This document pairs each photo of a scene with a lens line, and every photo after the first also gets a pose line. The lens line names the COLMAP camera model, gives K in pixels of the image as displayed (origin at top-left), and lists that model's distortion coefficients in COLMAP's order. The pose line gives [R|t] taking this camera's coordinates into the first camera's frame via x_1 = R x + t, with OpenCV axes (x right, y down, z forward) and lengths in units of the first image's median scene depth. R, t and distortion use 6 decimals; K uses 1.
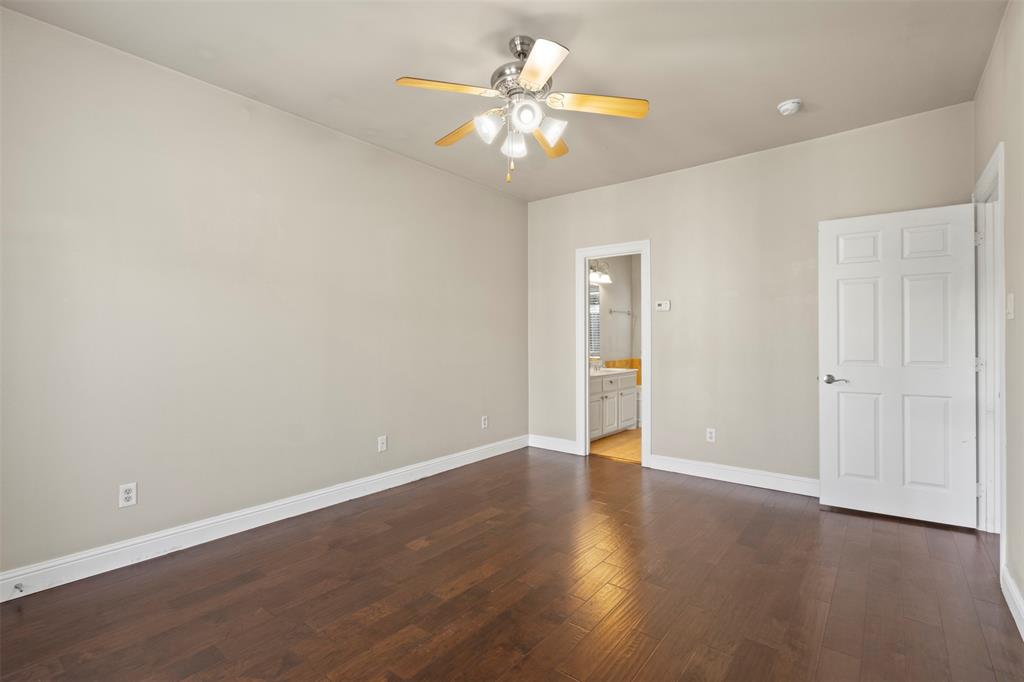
lens RADIAL K [[472.5, 0, 509.4], [0, 472.5, 339.6], [0, 0, 1]] dist [0.001134, -0.000324]
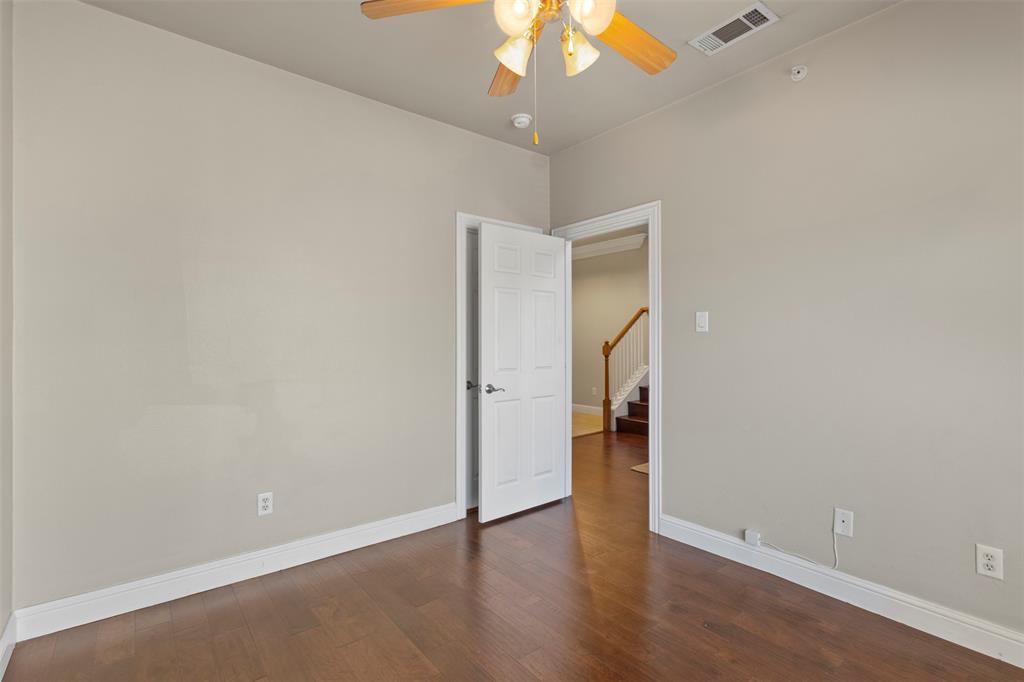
lens RADIAL K [[472.5, 0, 509.4], [0, 472.5, 339.6], [0, 0, 1]] dist [0.001134, -0.000324]
pose [[0.192693, 0.013048, 0.981172, -0.264233], [0.003419, 0.999897, -0.013969, -0.003025], [-0.981253, 0.006046, 0.192629, 0.781176]]
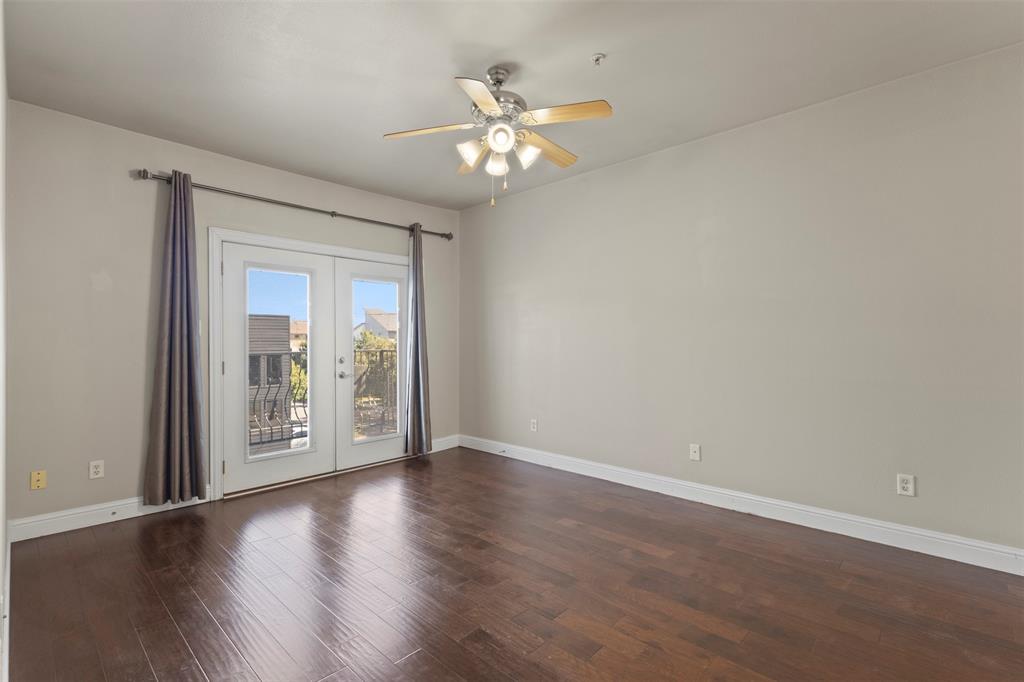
lens RADIAL K [[472.5, 0, 509.4], [0, 472.5, 339.6], [0, 0, 1]] dist [0.001134, -0.000324]
pose [[-0.081215, 0.000499, -0.996696, 0.808740], [0.004203, 0.999991, 0.000158, -0.005886], [0.996688, -0.004176, -0.081216, 0.814704]]
